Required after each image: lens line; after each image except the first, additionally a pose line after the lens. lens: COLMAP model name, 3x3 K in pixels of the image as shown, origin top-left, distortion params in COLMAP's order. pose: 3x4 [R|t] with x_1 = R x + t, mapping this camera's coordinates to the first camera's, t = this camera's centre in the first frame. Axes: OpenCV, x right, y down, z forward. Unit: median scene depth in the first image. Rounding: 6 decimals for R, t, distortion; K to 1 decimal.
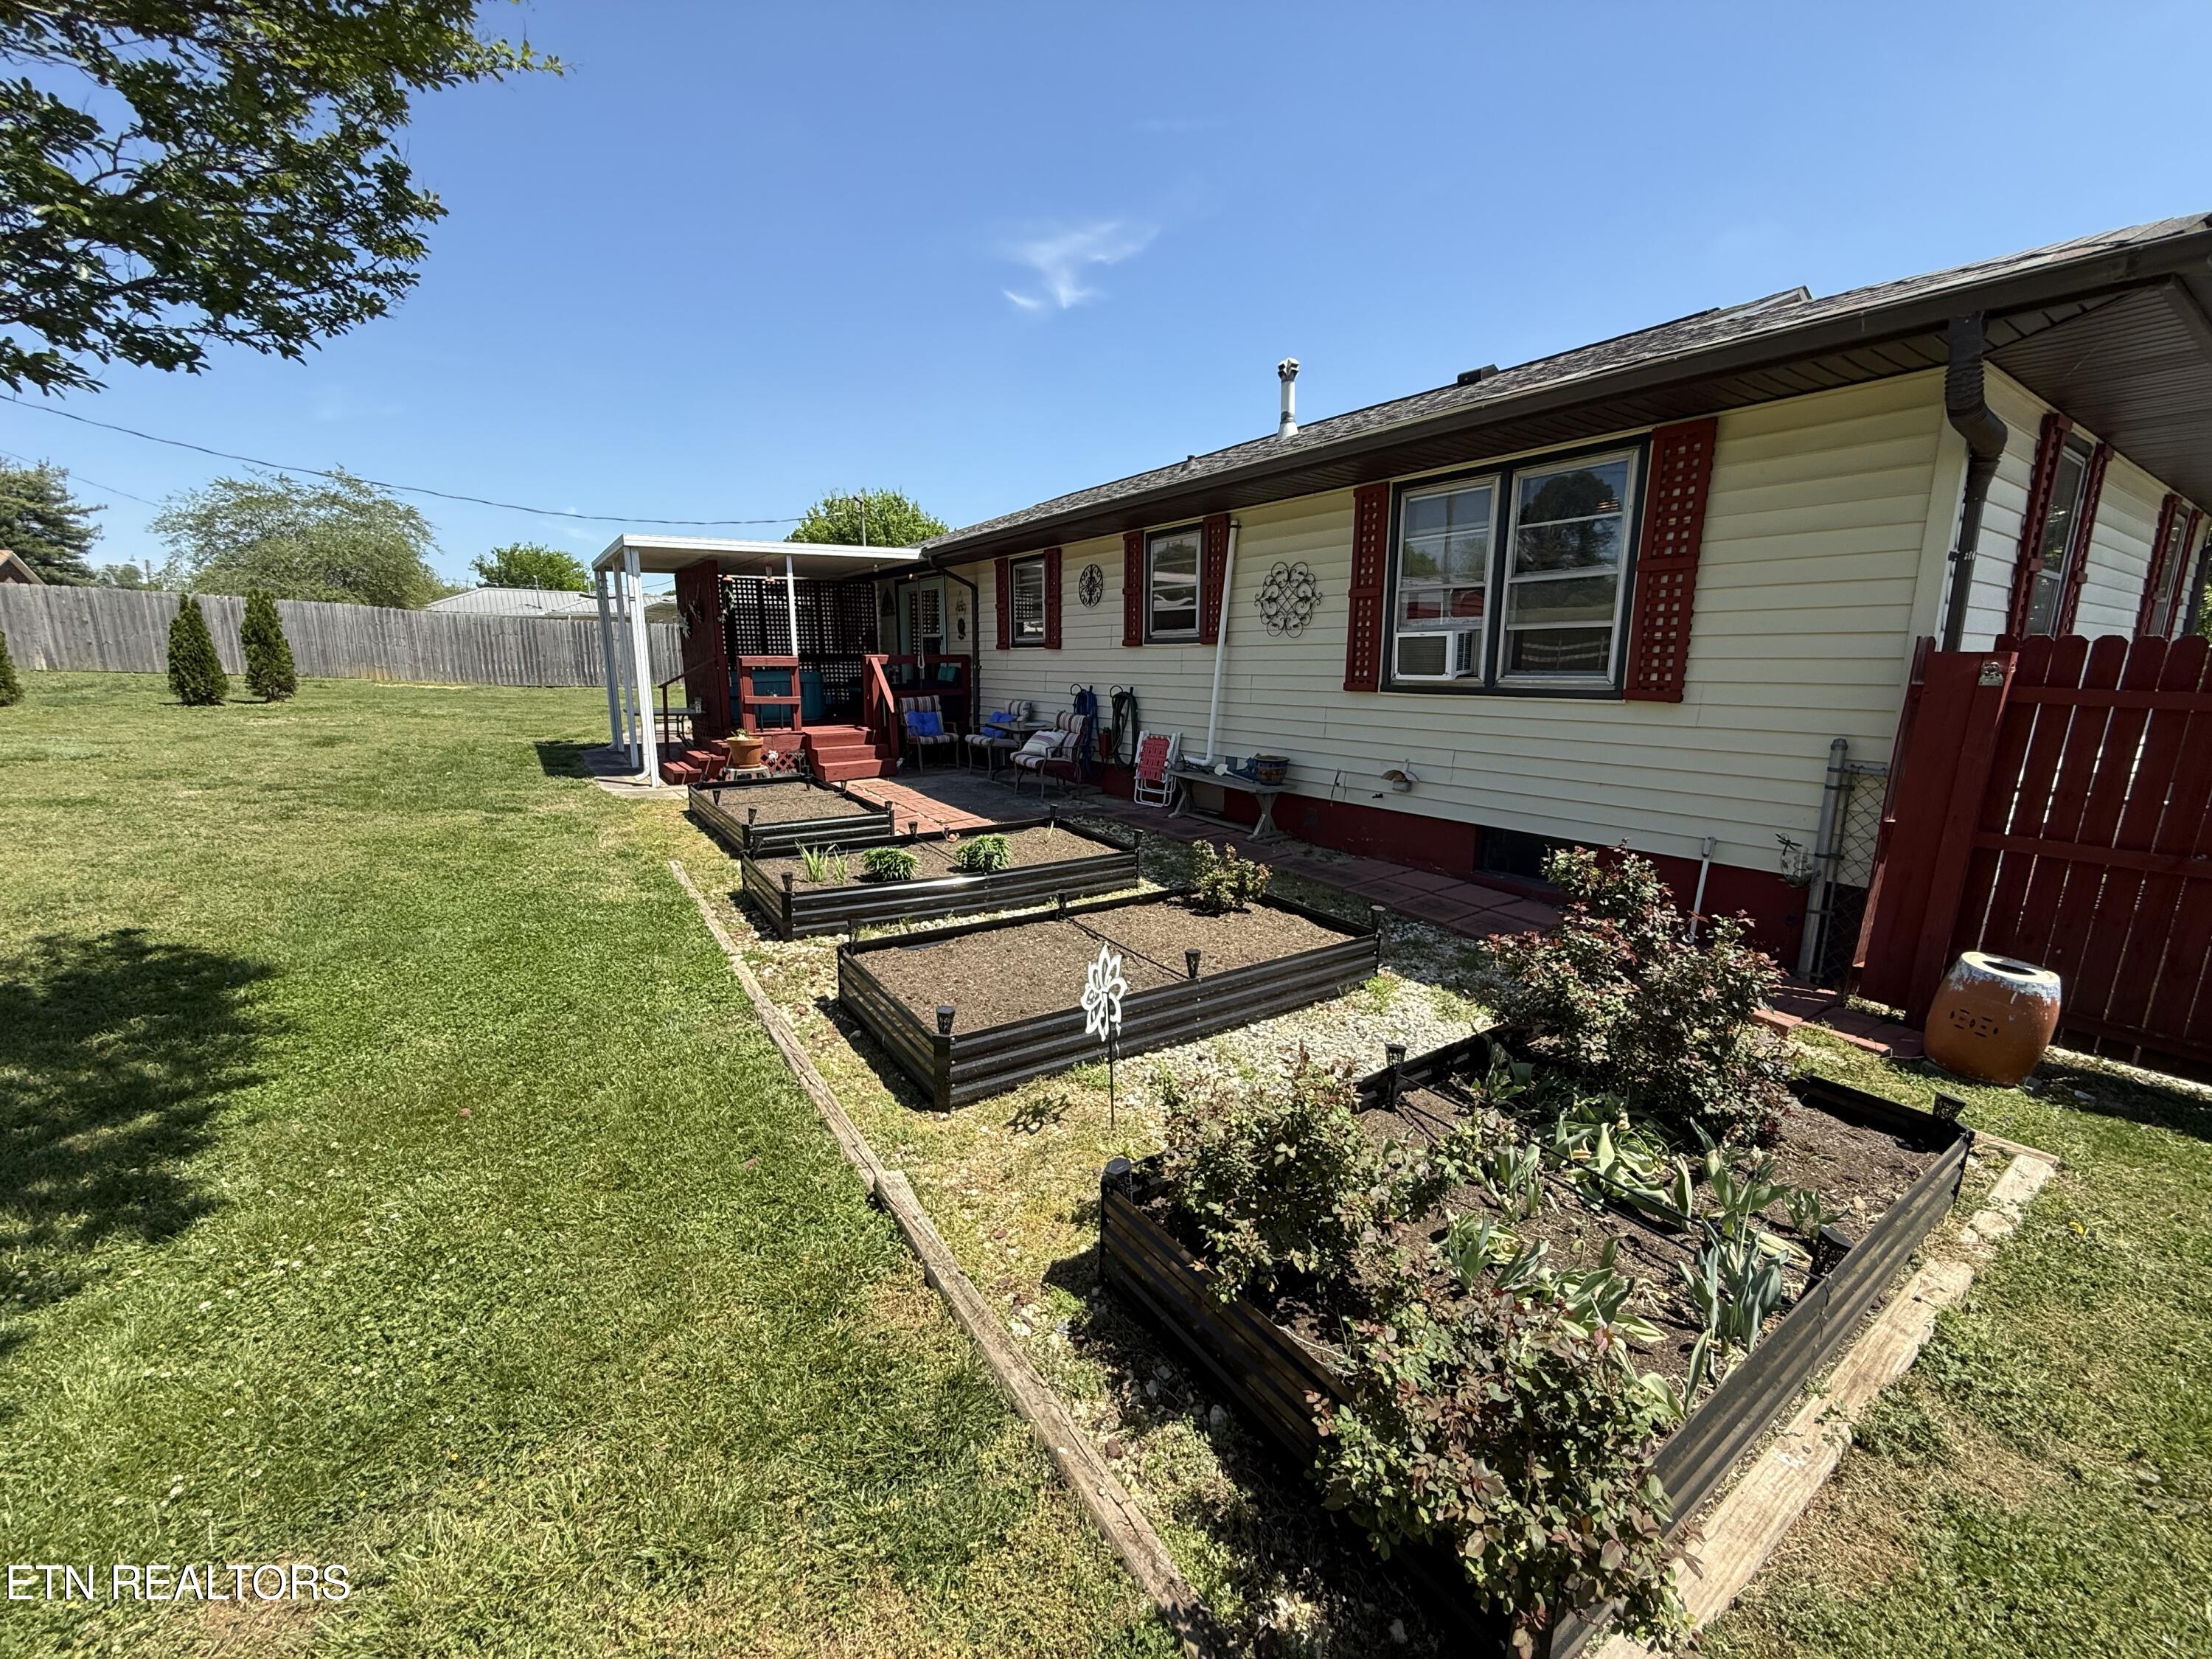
lens RADIAL K [[876.4, 0, 1096.7], [0, 876.4, 832.5], [0, 0, 1]] dist [0.000824, 0.000005]
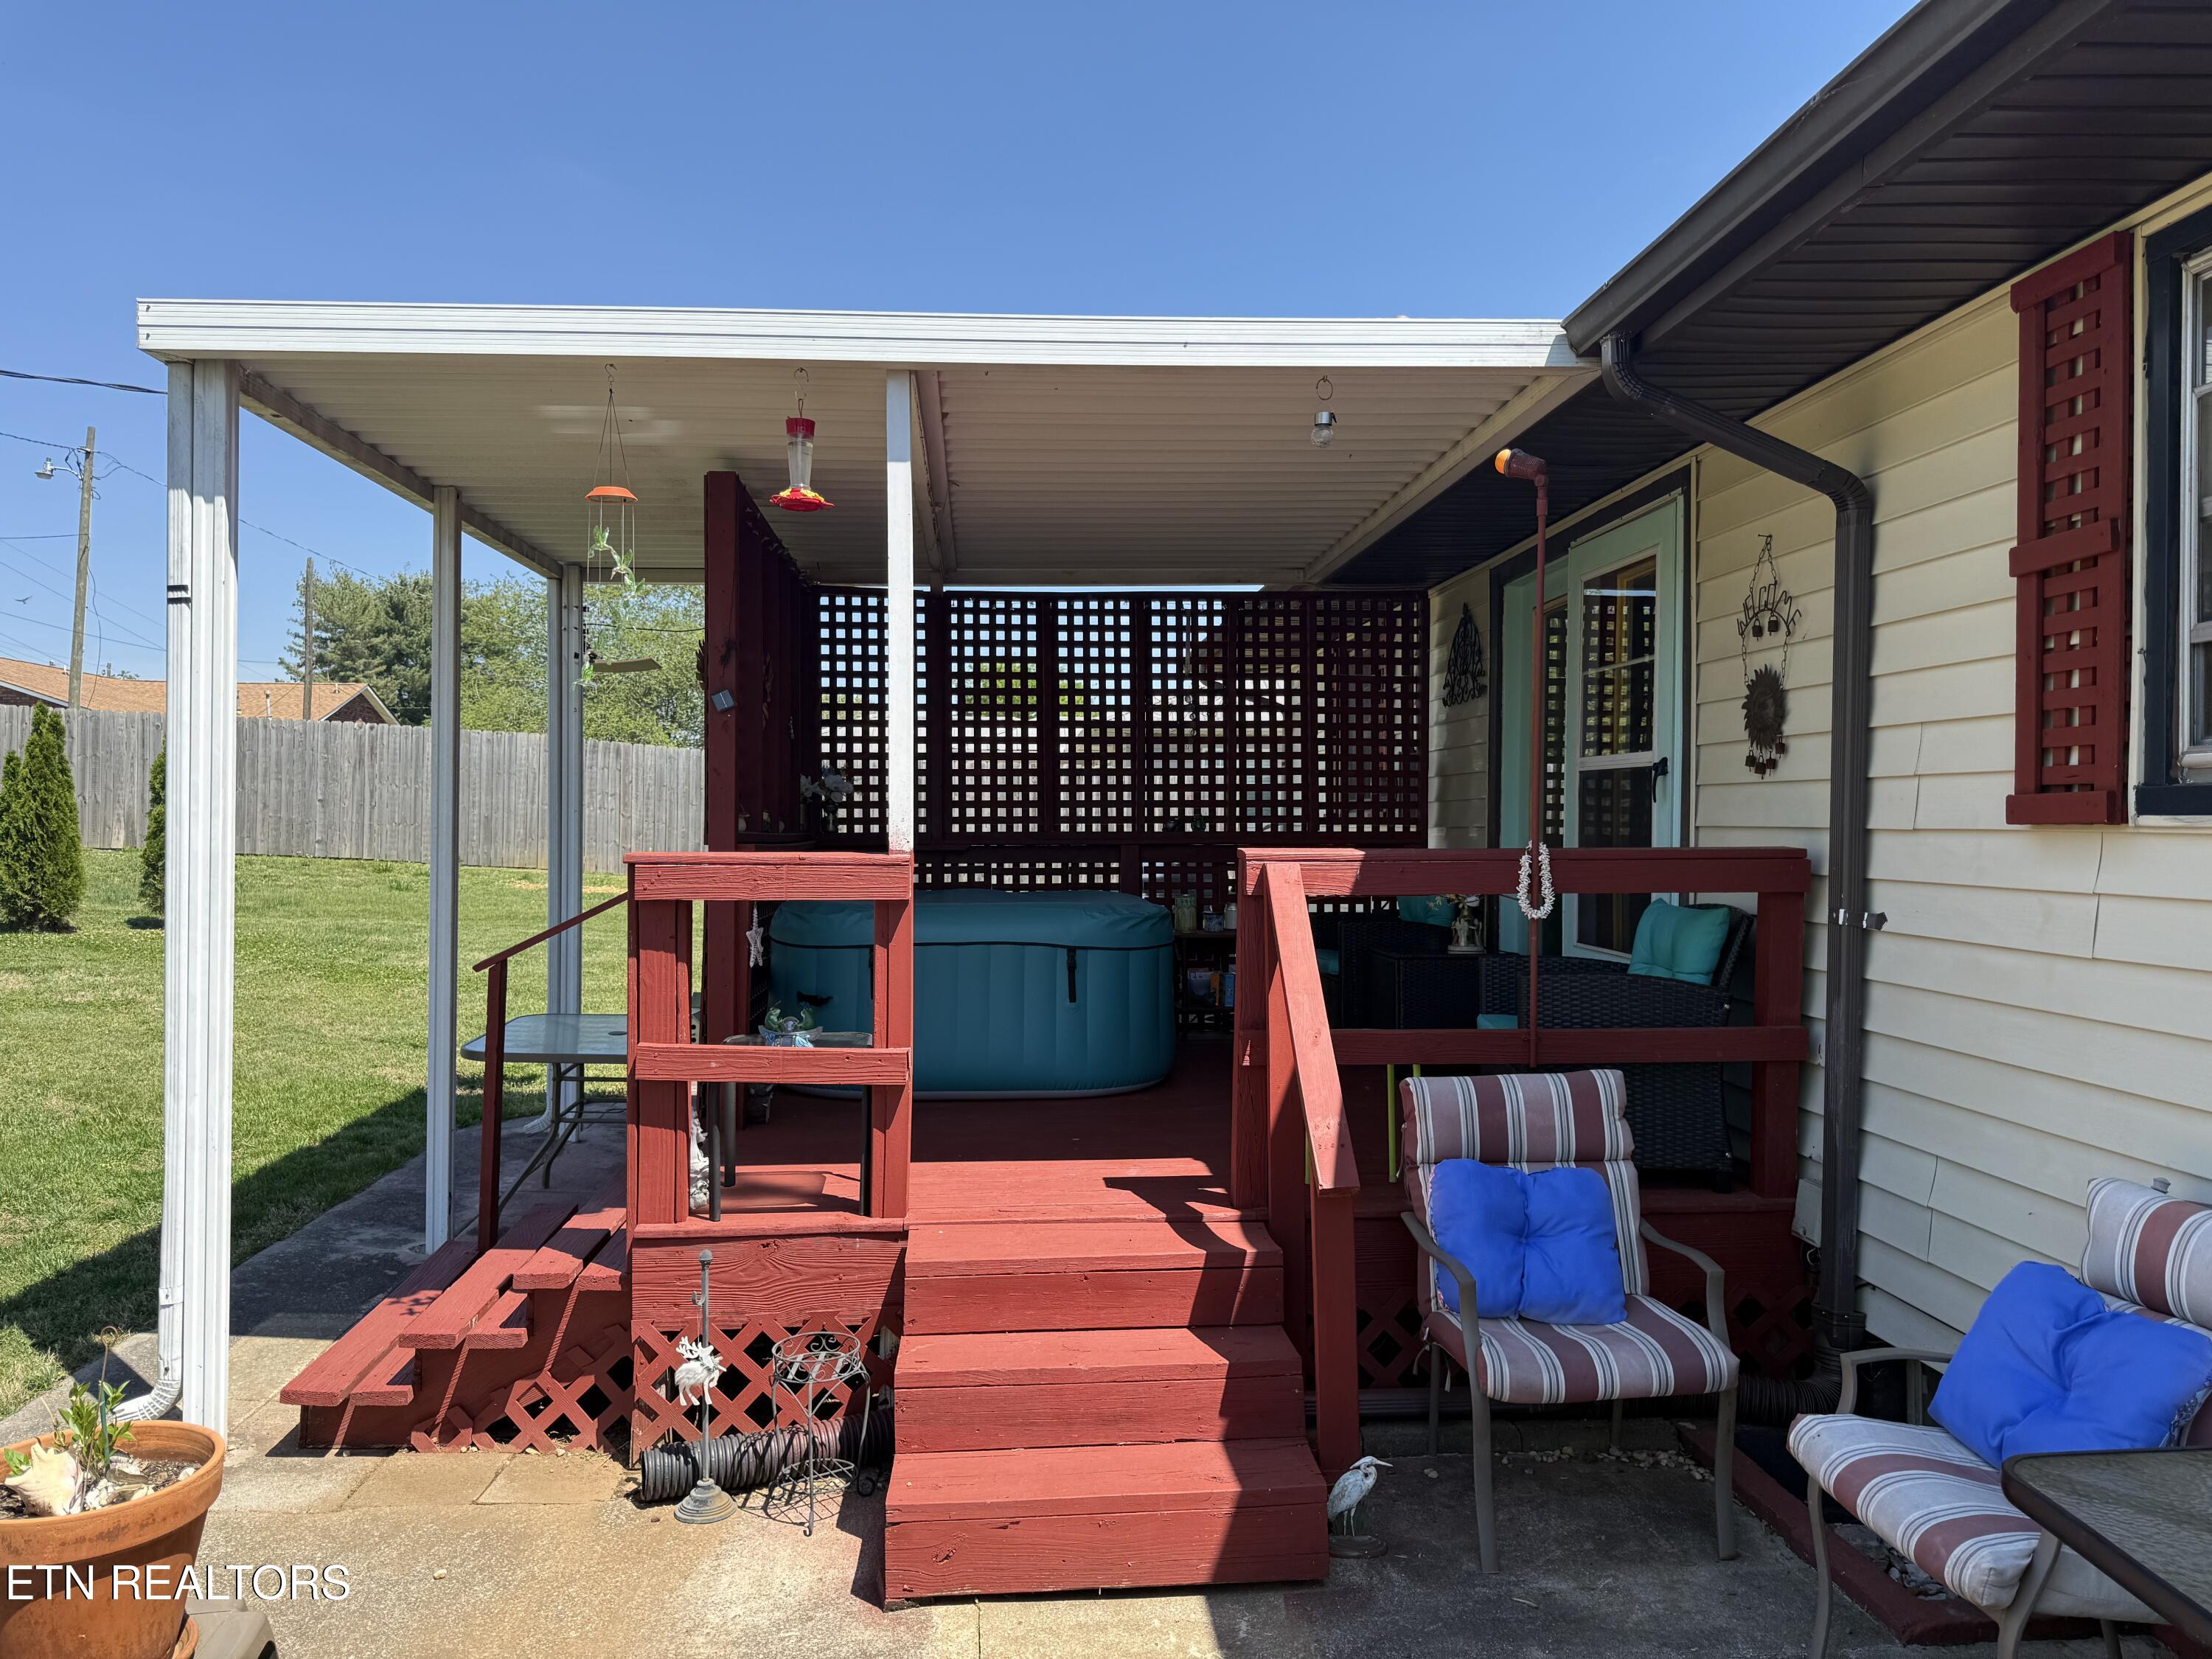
lens RADIAL K [[1548.9, 0, 1097.9], [0, 1548.9, 822.8], [0, 0, 1]] dist [0.008016, 0.001121]
pose [[0.863702, 0.007658, -0.503945, -0.138204], [-0.108814, 0.979136, -0.171615, -0.170997], [0.492116, 0.203060, 0.846515, 0.812765]]
